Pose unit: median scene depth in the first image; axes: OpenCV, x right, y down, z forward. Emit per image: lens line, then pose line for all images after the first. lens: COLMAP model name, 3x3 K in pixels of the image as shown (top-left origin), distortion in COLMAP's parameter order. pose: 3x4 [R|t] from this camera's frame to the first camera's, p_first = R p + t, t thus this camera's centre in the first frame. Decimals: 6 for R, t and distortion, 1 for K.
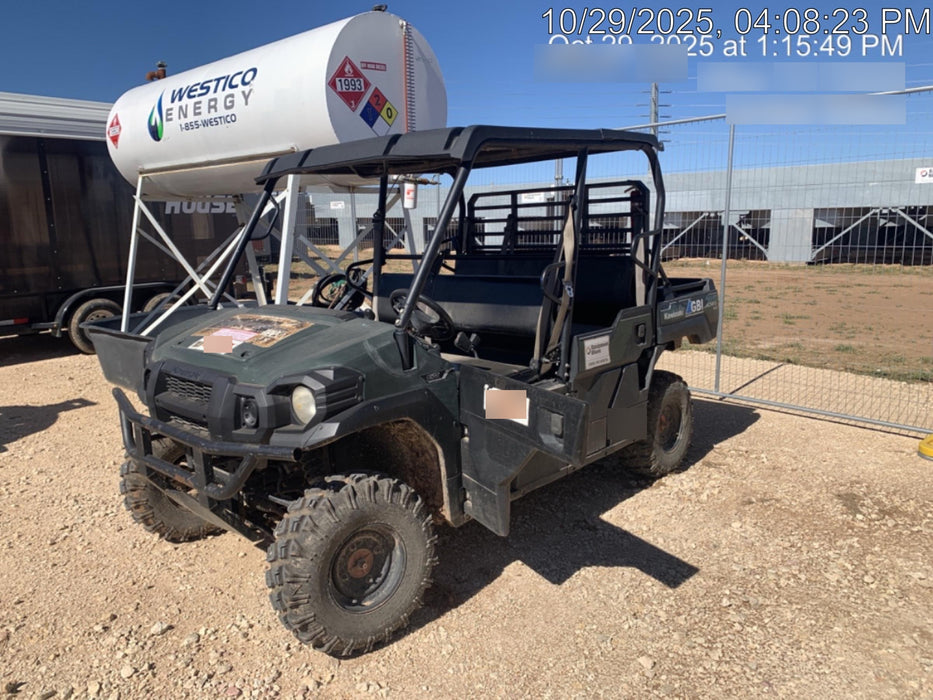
lens RADIAL K [[715.1, 0, 466.5], [0, 715.1, 350.0], [0, 0, 1]] dist [-0.000851, -0.001378]
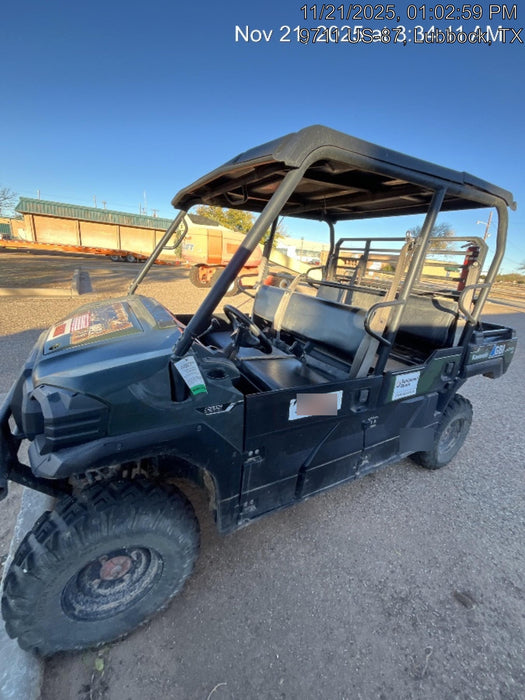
lens RADIAL K [[288.7, 0, 262.5], [0, 288.7, 350.0], [0, 0, 1]] dist [-0.040903, -0.000126]
pose [[0.945000, 0.202710, -0.256676, 0.064284], [-0.167330, 0.973939, 0.153115, -0.072077], [0.281025, -0.101744, 0.954292, 0.451752]]
